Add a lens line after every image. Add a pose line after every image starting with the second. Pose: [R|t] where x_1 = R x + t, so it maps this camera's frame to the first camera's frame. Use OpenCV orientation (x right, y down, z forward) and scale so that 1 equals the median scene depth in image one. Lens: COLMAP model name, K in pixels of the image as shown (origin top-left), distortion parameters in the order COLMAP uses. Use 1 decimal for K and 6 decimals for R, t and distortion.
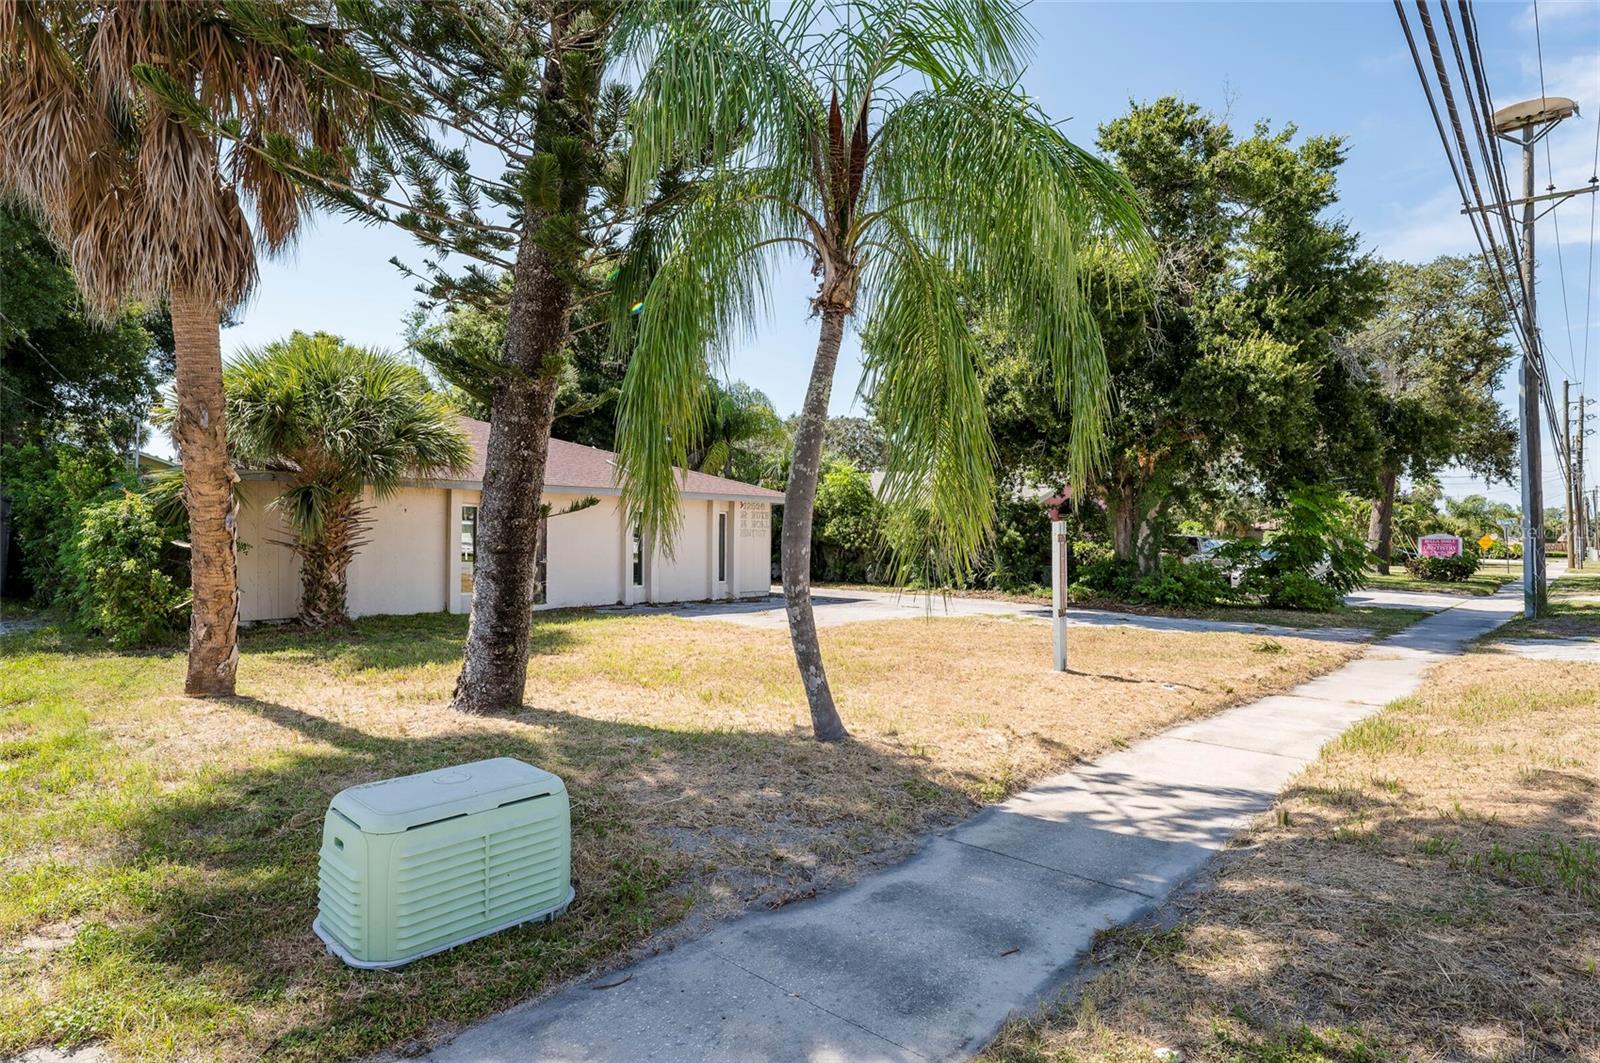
lens RADIAL K [[908.2, 0, 800.0], [0, 908.2, 531.5], [0, 0, 1]] dist [0.000407, 0.000018]
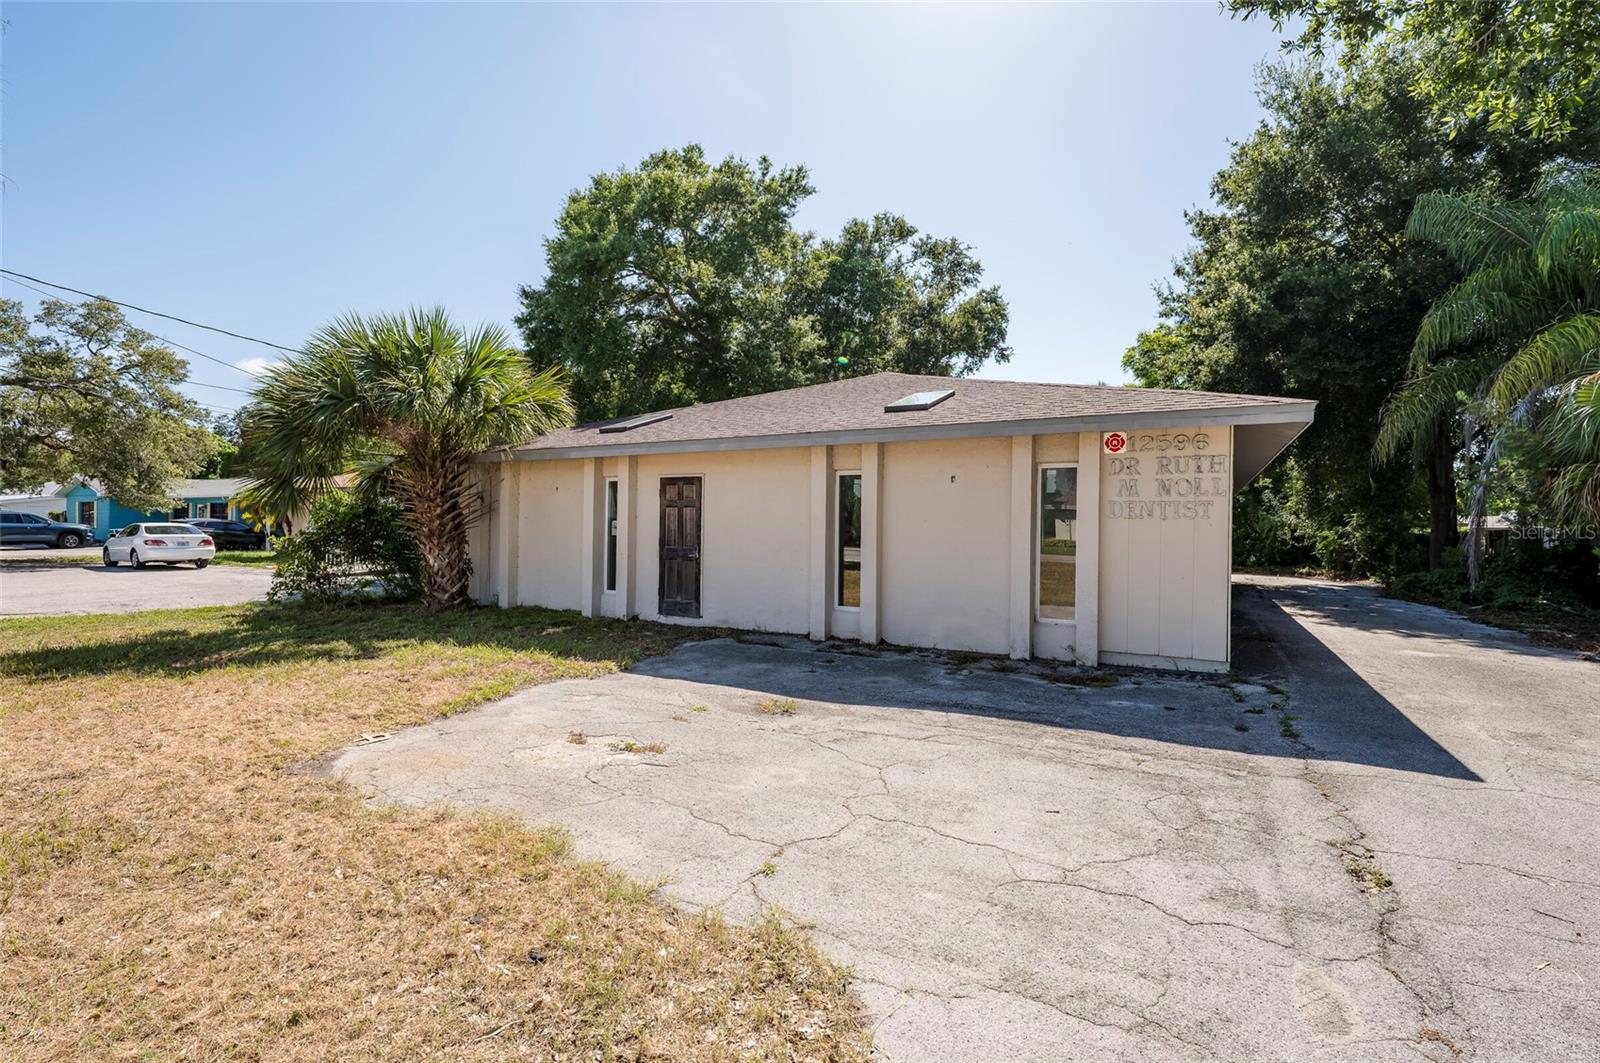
lens RADIAL K [[729.4, 0, 800.0], [0, 729.4, 531.5], [0, 0, 1]] dist [0.002995, 0.000310]
pose [[0.286362, 0.000145, -0.958121, 0.203096], [-0.006054, 0.999980, -0.001658, 0.012675], [0.958102, 0.006275, 0.286358, 0.727380]]
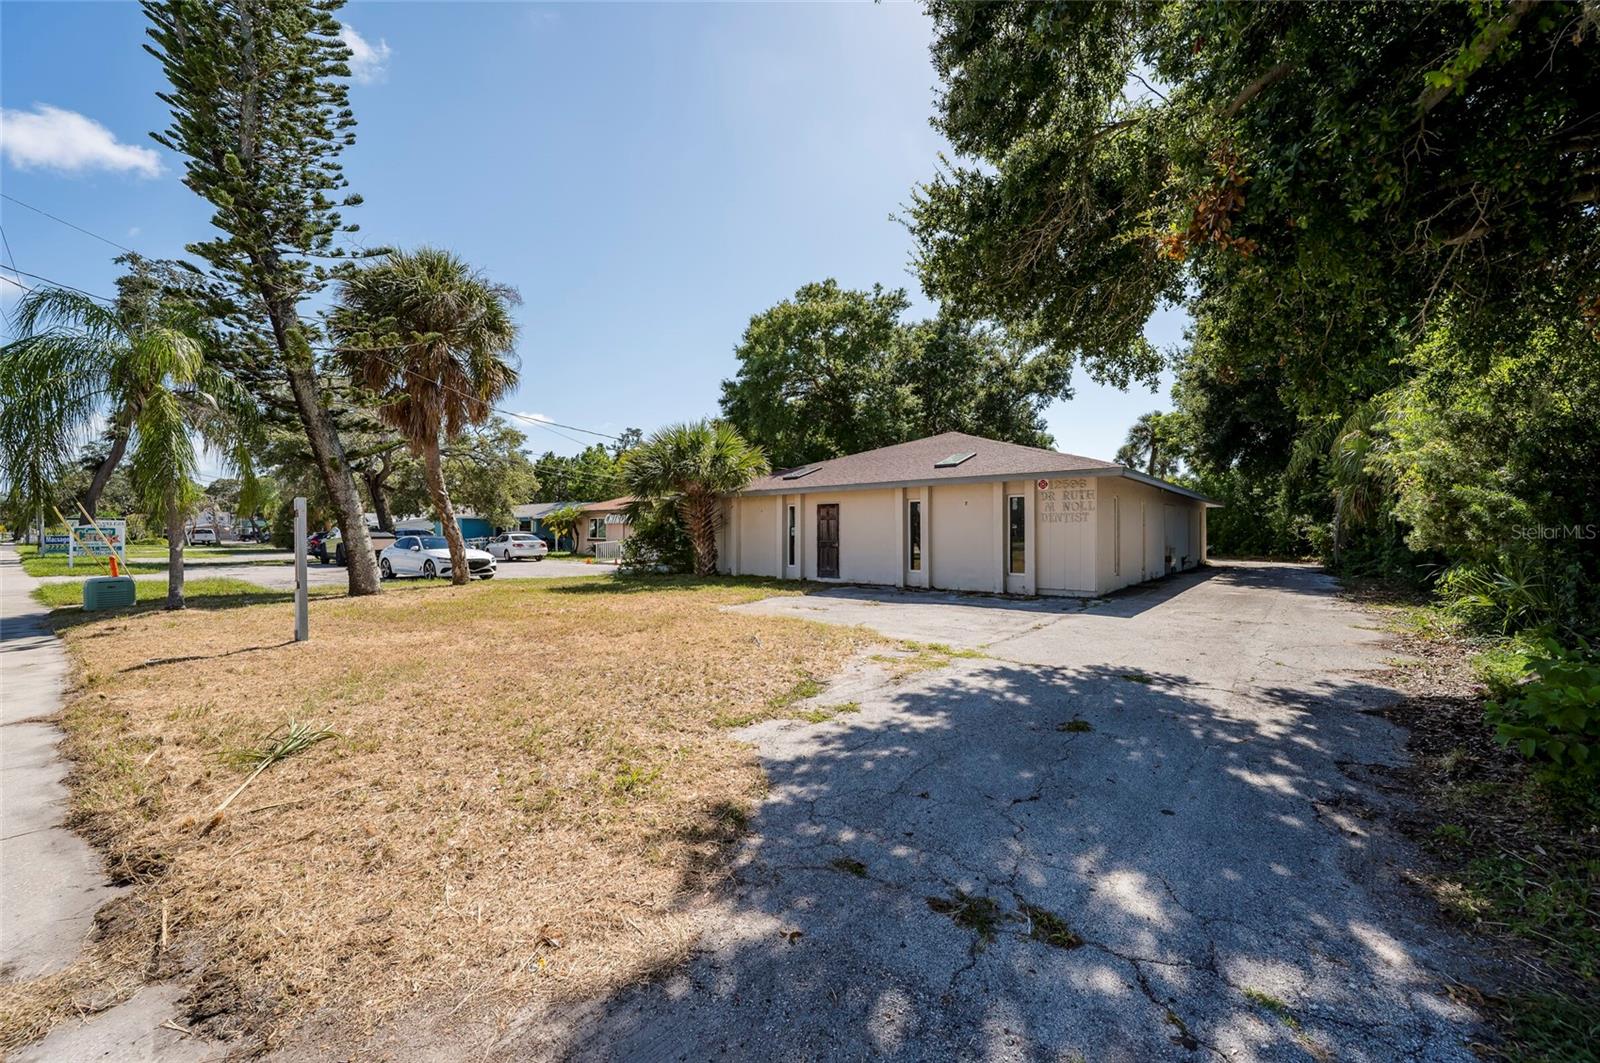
lens RADIAL K [[634.6, 0, 800.0], [0, 634.6, 531.5], [0, 0, 1]] dist [0.009397, -0.000029]
pose [[0.096592, -0.010752, -0.995266, 0.468577], [0.007721, 0.999920, -0.010053, 0.017805], [0.995294, -0.006713, 0.096667, 0.683869]]
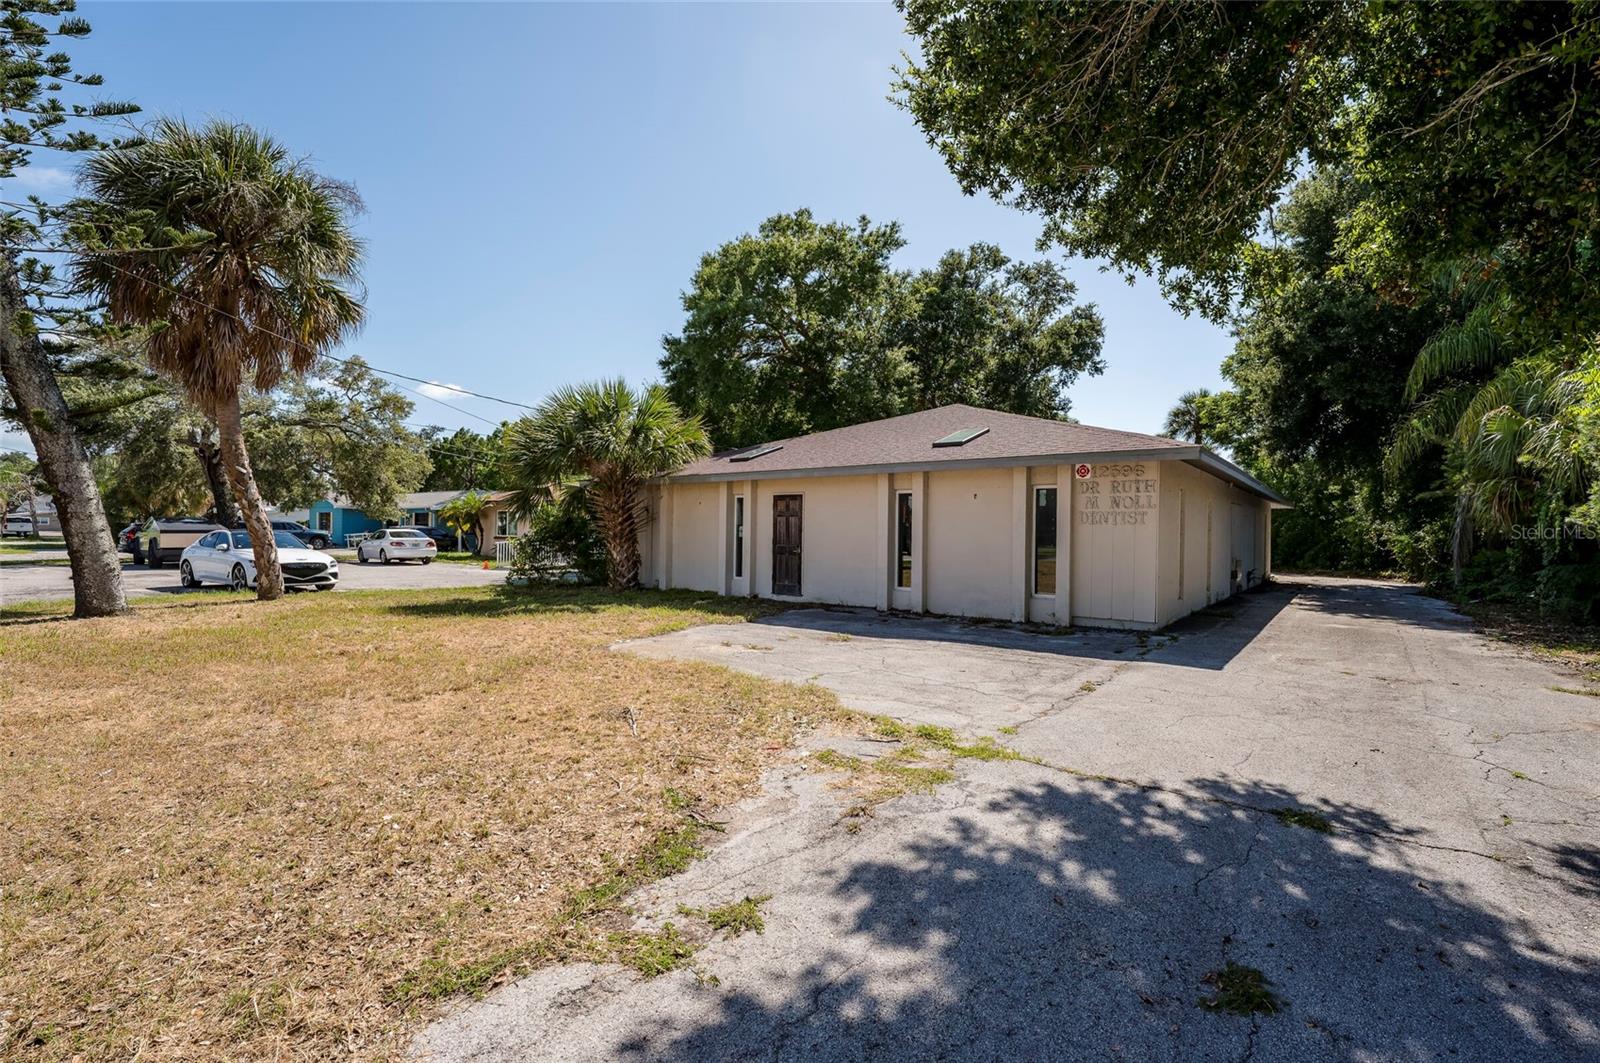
lens RADIAL K [[744.4, 0, 800.0], [0, 744.4, 531.5], [0, 0, 1]] dist [-0.002514, -0.000410]
pose [[0.129633, -0.008183, -0.991528, 0.374292], [-0.006805, 0.999935, -0.009142, 0.015729], [0.991539, 0.007933, 0.129569, 0.714234]]
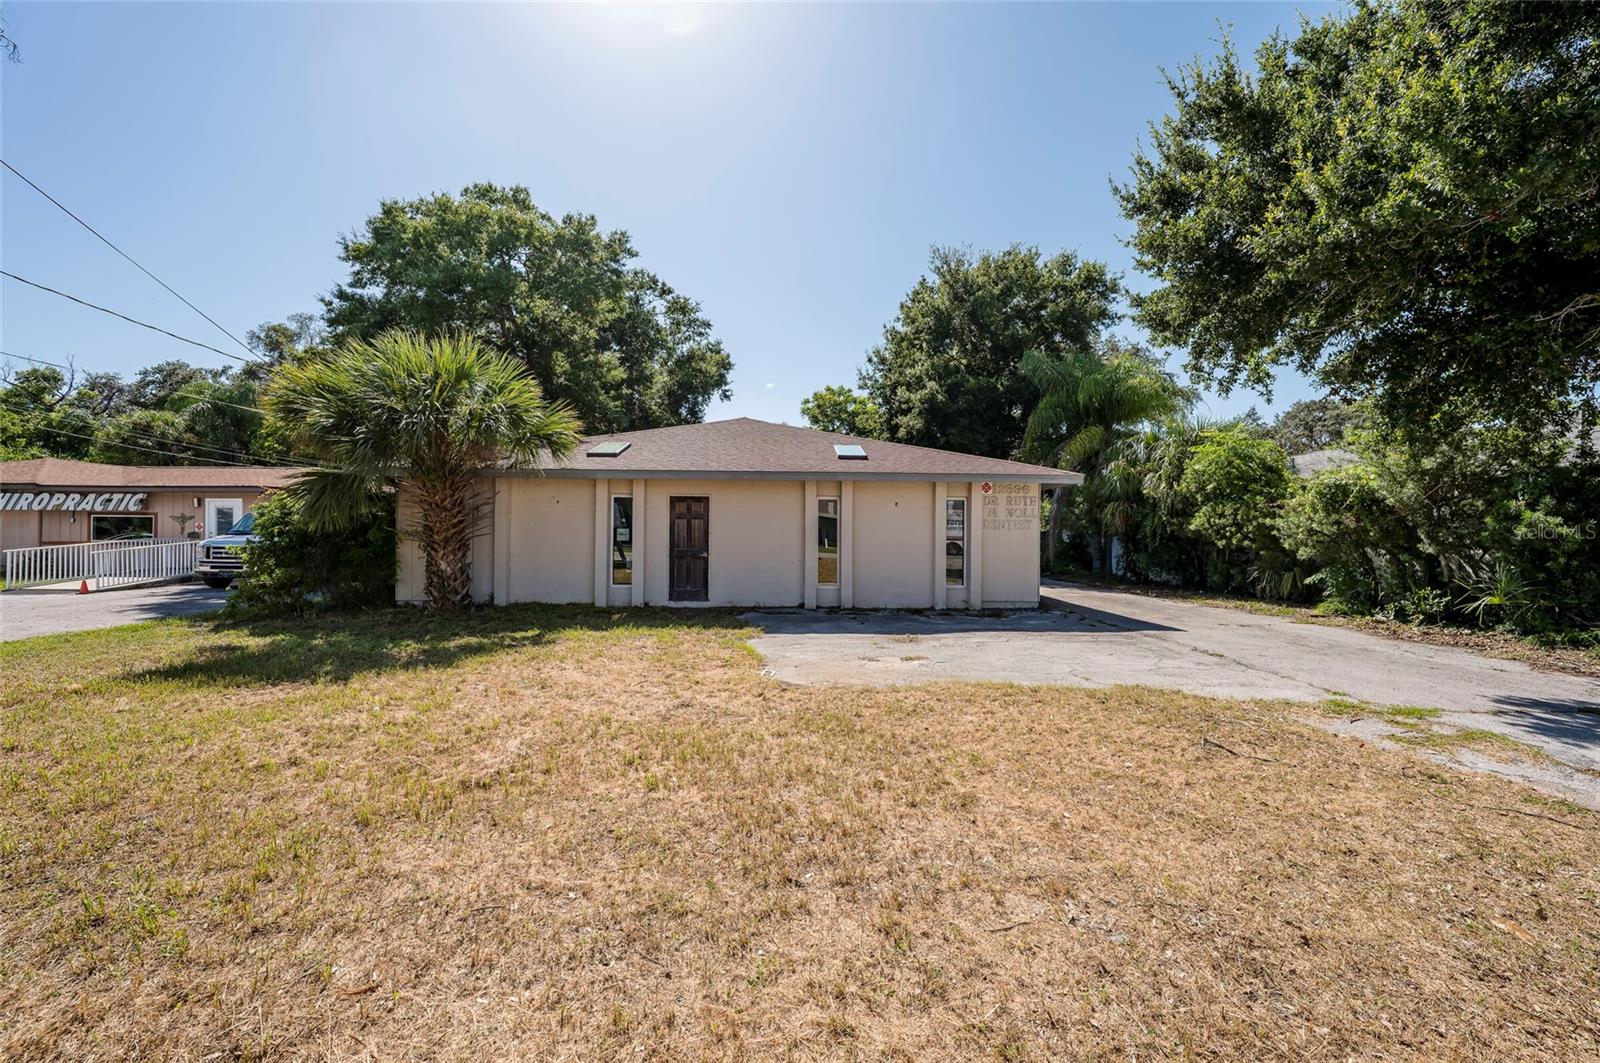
lens RADIAL K [[634.6, 0, 800.0], [0, 634.6, 531.5], [0, 0, 1]] dist [0.009397, -0.000029]
pose [[0.737085, -0.002951, -0.675794, 0.172804], [0.000155, 0.999991, -0.004198, 0.009871], [0.675801, 0.002990, 0.737078, 0.475094]]
